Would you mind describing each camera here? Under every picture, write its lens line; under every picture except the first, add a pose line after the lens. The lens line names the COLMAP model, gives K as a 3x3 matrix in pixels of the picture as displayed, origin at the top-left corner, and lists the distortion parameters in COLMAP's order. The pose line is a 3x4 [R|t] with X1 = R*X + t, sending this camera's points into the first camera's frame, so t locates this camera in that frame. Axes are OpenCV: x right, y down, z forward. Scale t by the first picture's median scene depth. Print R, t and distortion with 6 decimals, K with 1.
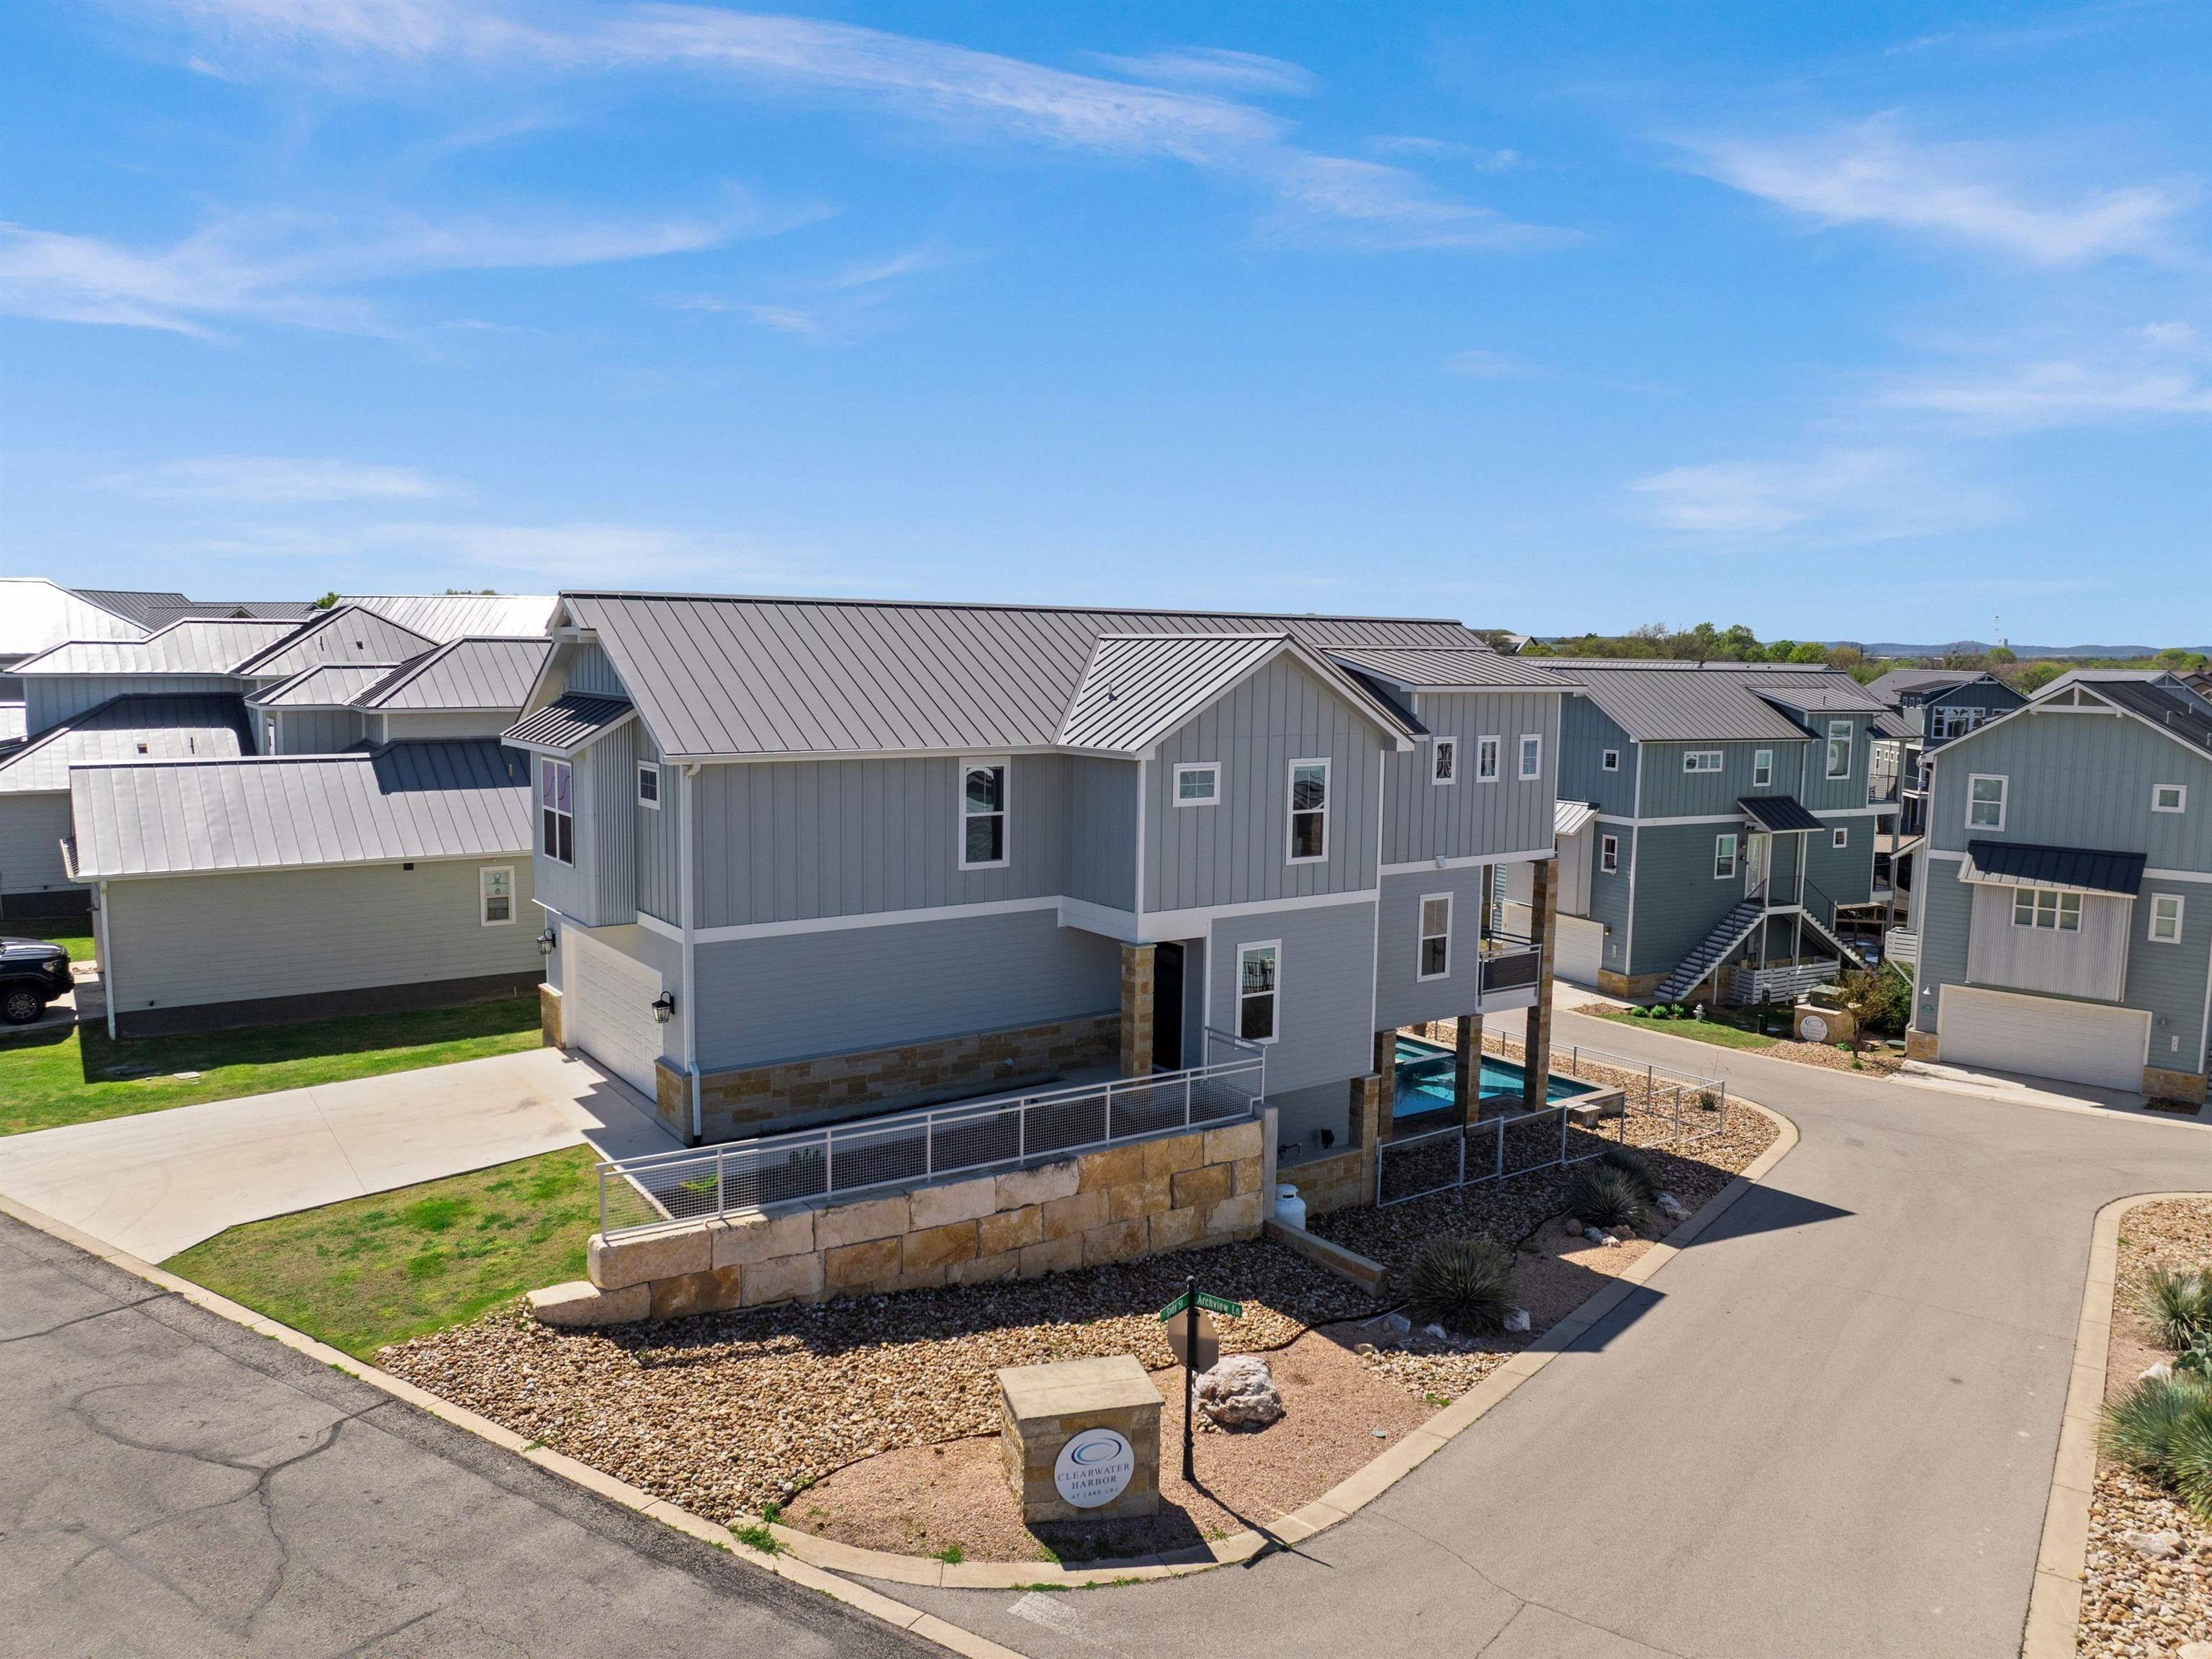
lens RADIAL K [[1575.7, 0, 1106.0], [0, 1575.7, 829.5], [0, 0, 1]] dist [-0.049395, 0.018807]
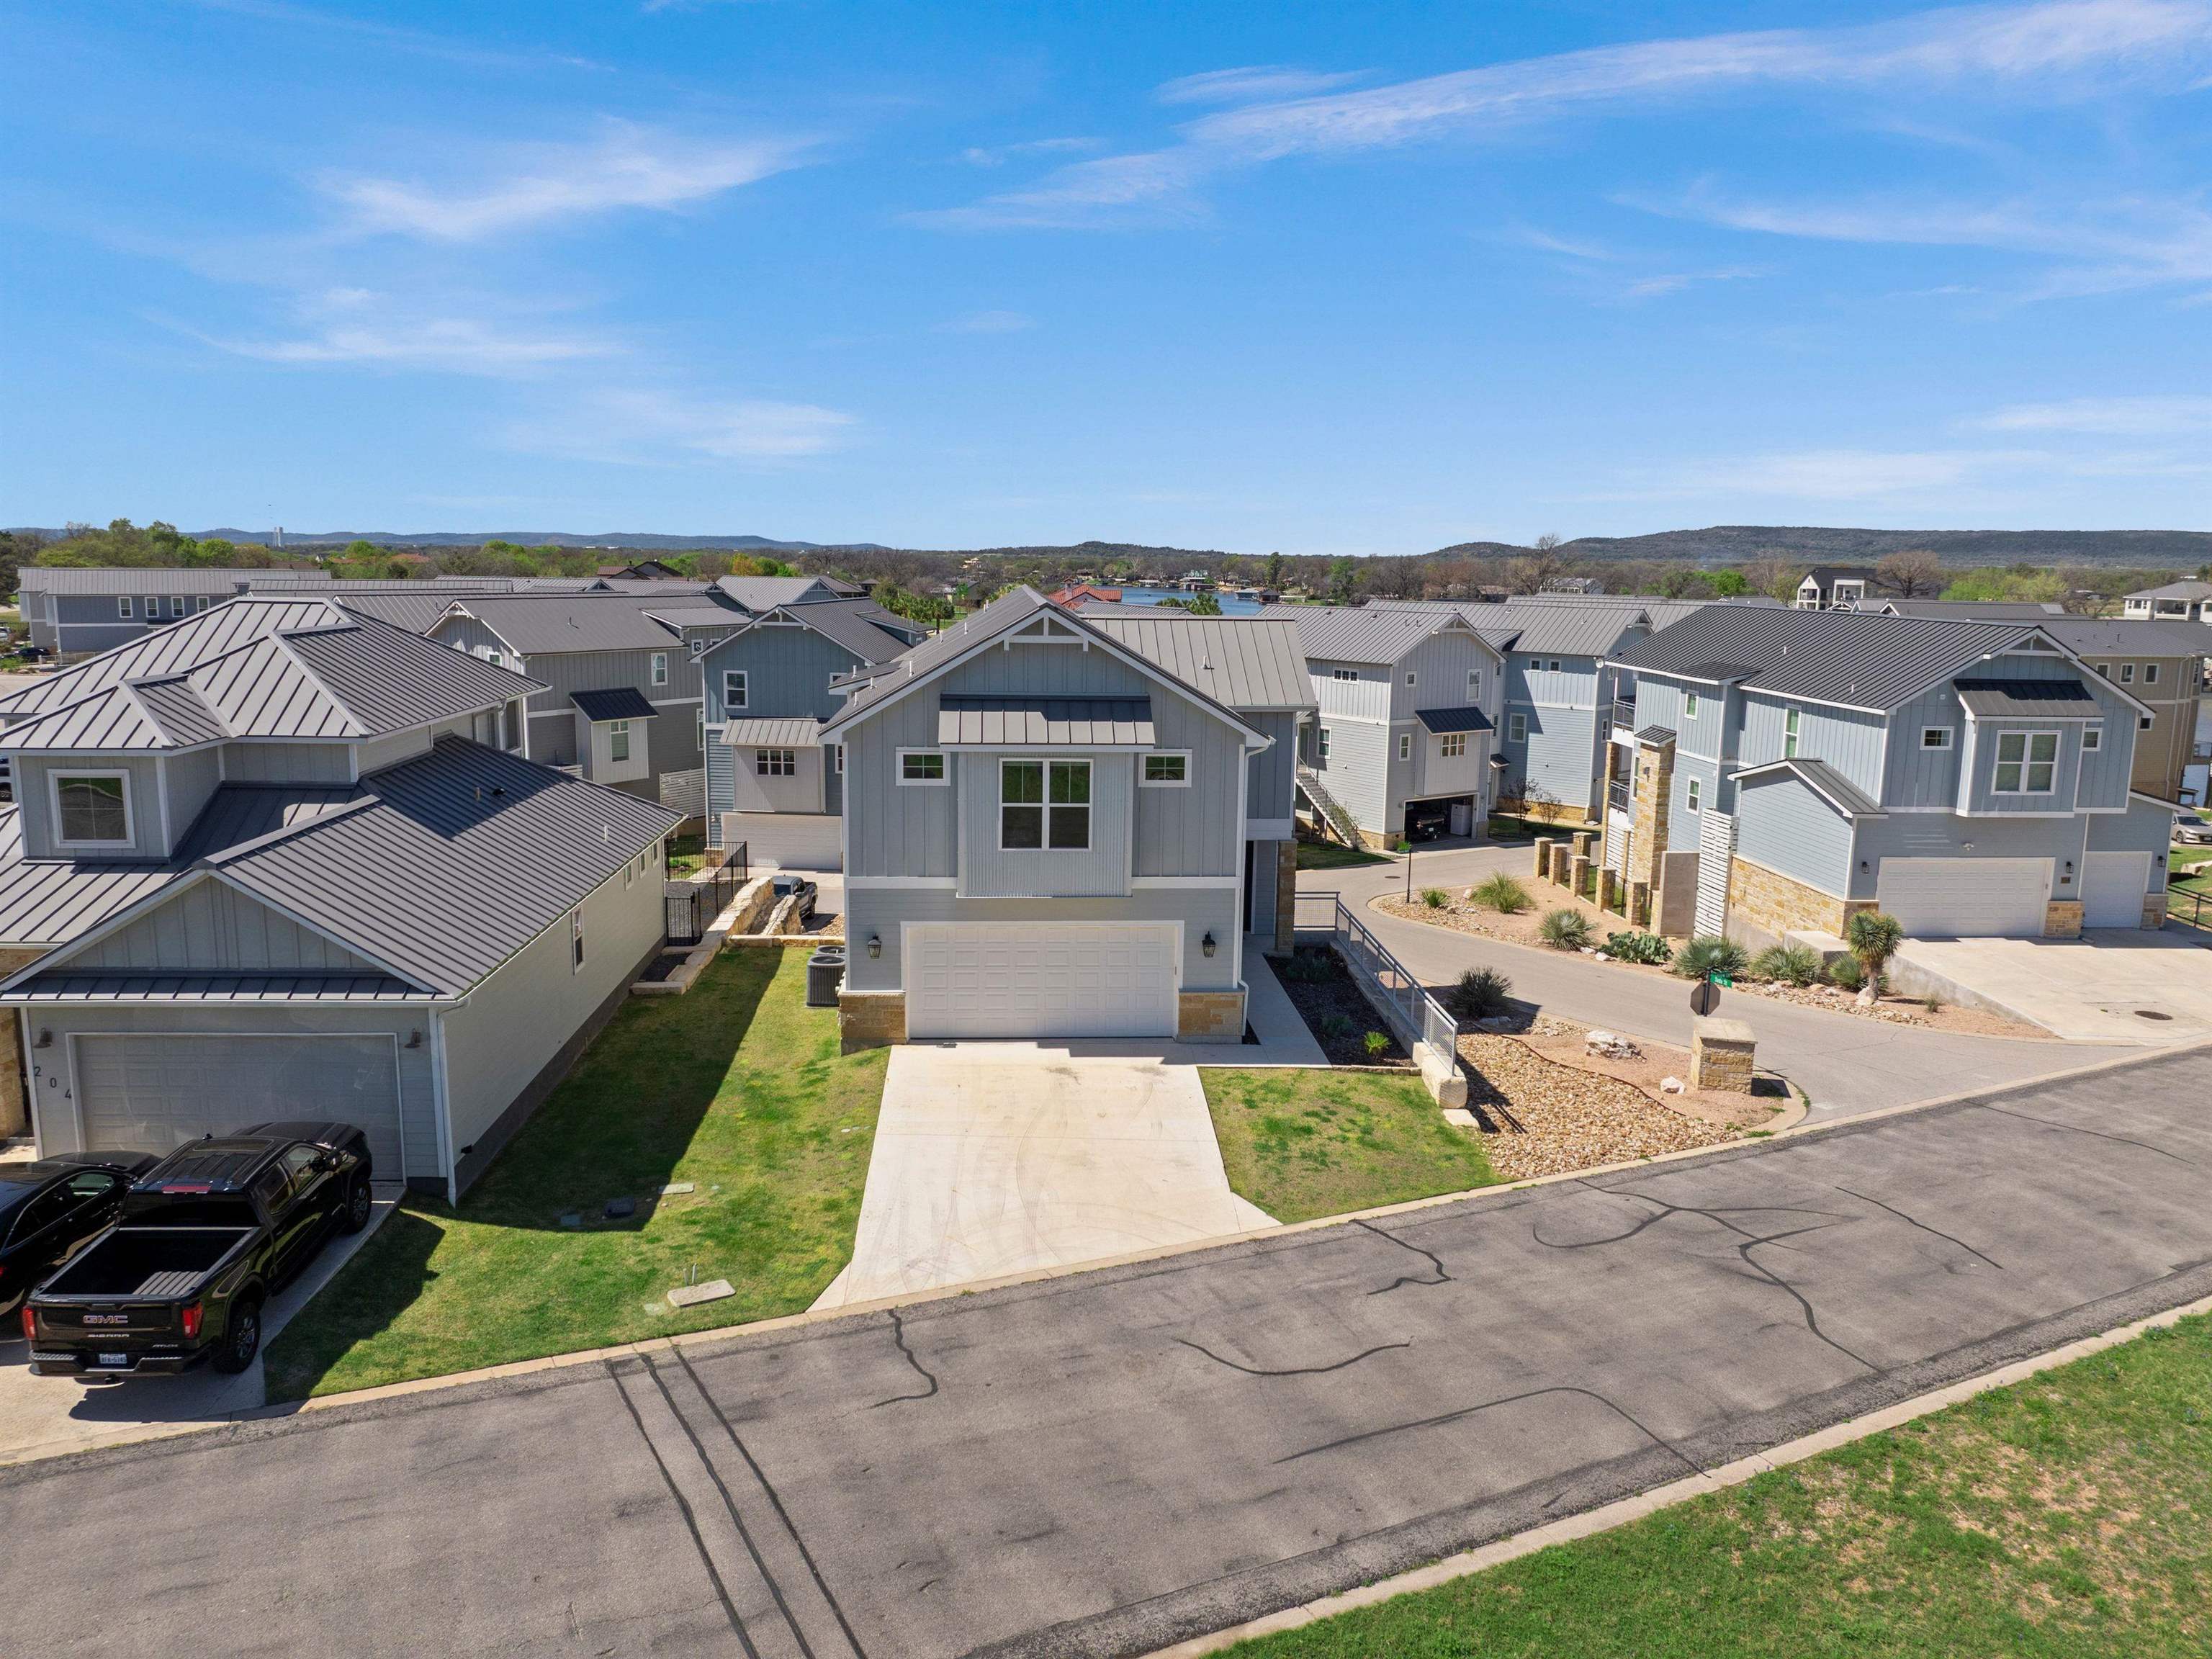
lens RADIAL K [[1570.0, 0, 1106.0], [0, 1570.0, 829.5], [0, 0, 1]] dist [-0.035203, -0.003640]
pose [[0.515718, -0.151783, 0.843206, -1.238297], [0.090152, 0.988332, 0.122769, -0.123896], [-0.852002, 0.012703, 0.523384, 0.384546]]
